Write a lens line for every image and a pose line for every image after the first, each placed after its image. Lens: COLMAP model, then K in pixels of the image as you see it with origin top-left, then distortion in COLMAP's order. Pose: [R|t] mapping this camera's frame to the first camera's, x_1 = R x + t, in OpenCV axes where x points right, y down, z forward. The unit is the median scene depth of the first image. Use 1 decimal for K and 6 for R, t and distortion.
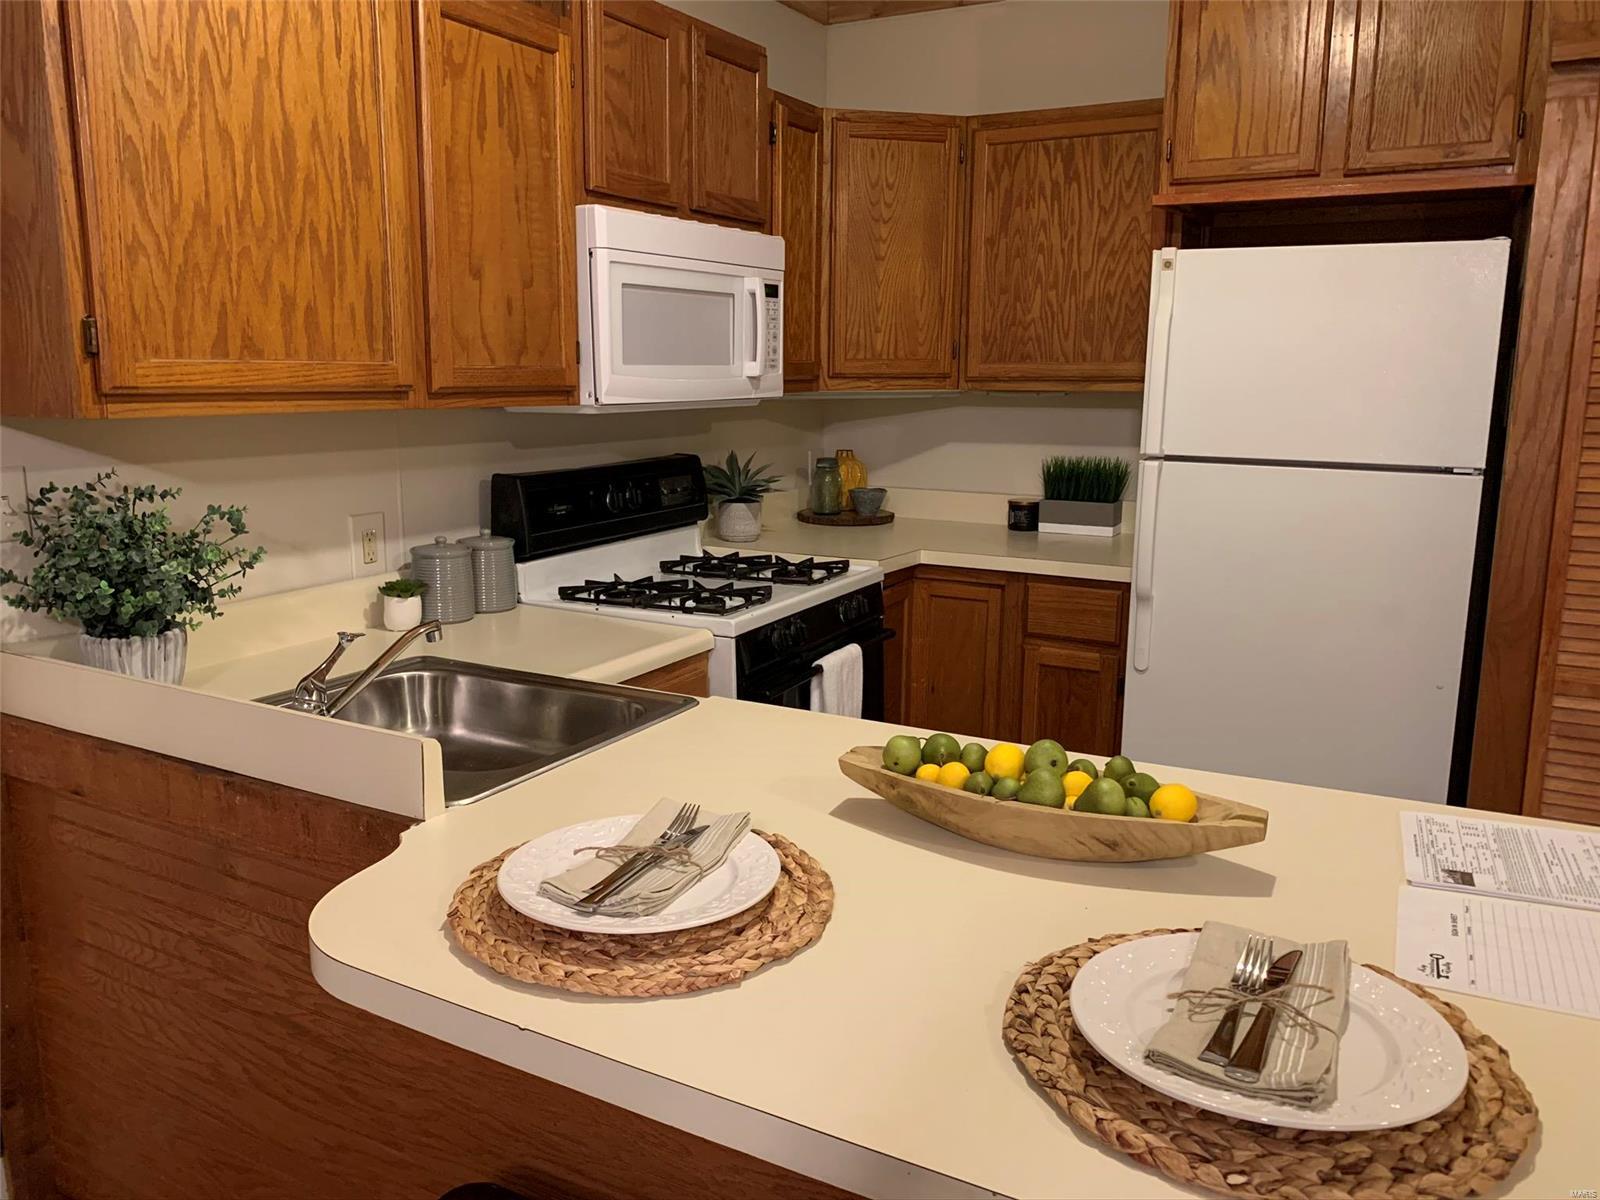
lens RADIAL K [[1212.5, 0, 781.0], [0, 1212.5, 573.0], [0, 0, 1]] dist [0.050536, -0.065326]
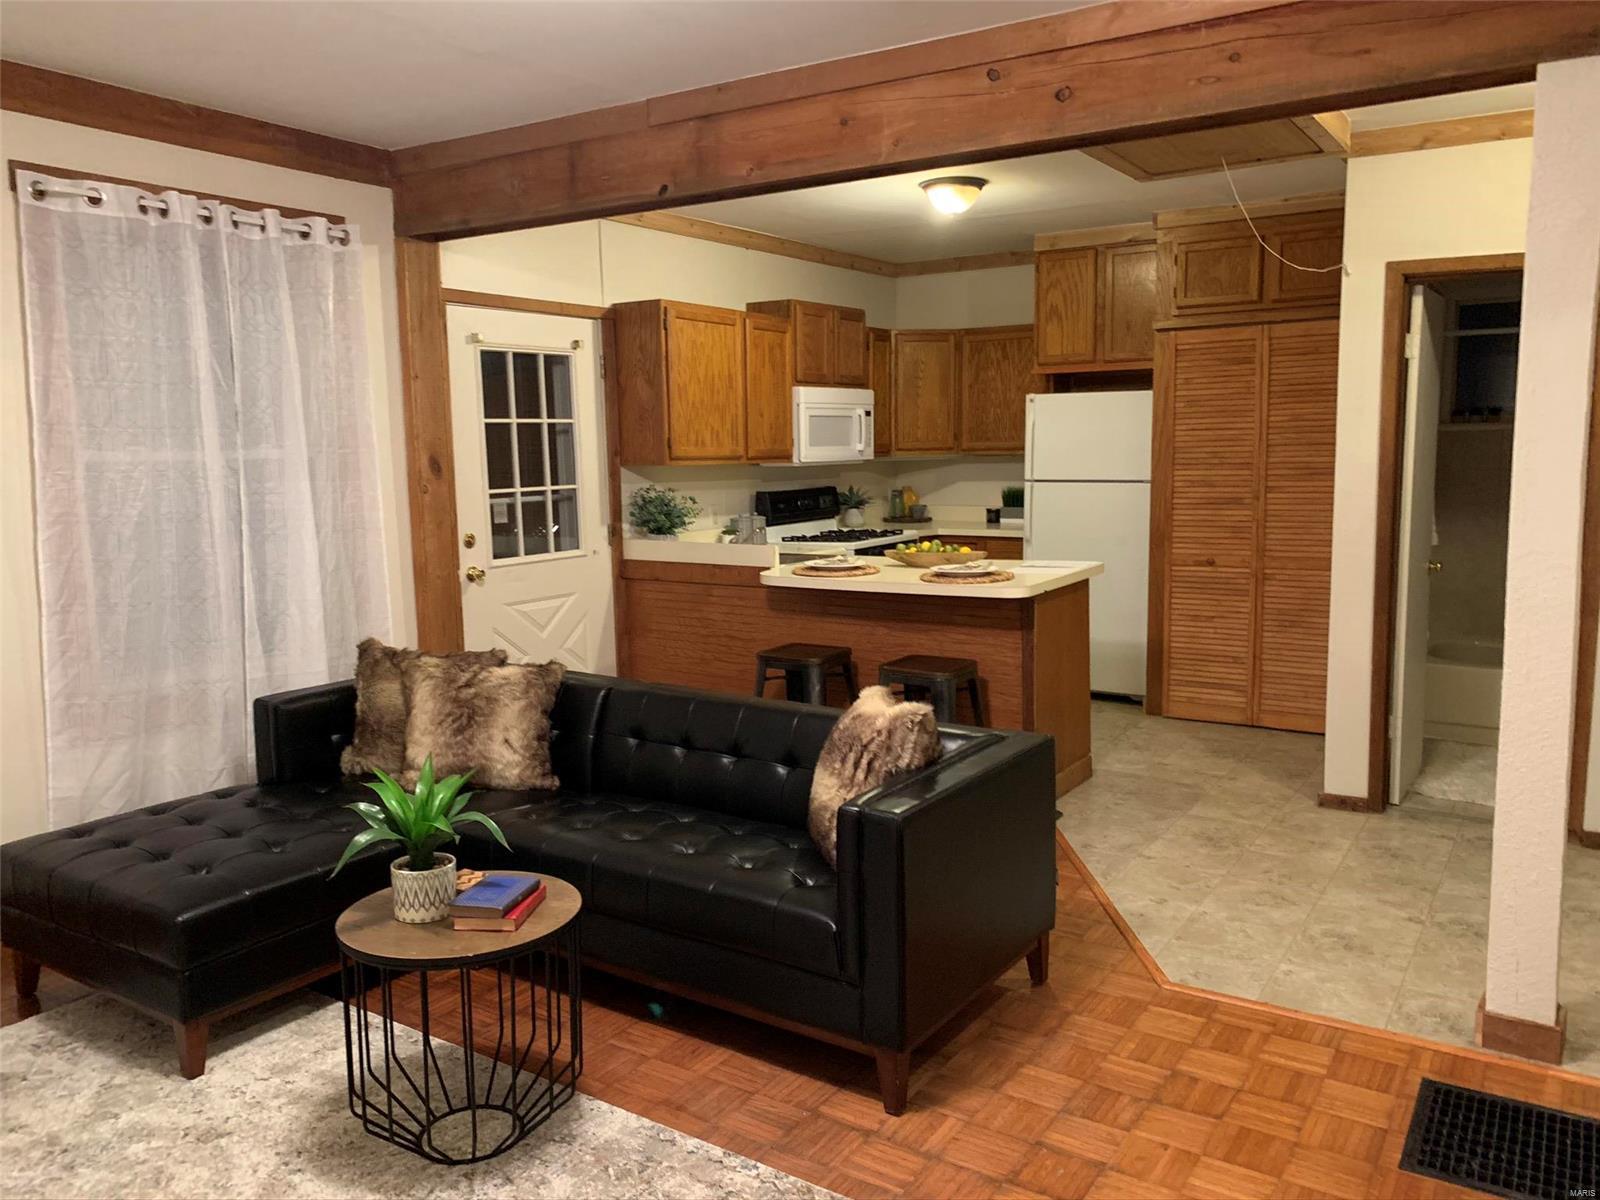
lens RADIAL K [[1212.5, 0, 804.7], [0, 1212.5, 599.3], [0, 0, 1]] dist [0.050536, -0.065326]
pose [[0.997463, -0.008858, -0.070631, 0.036354], [0.005901, 0.999102, -0.041962, 0.250632], [0.070939, 0.041439, 0.996619, -1.490798]]
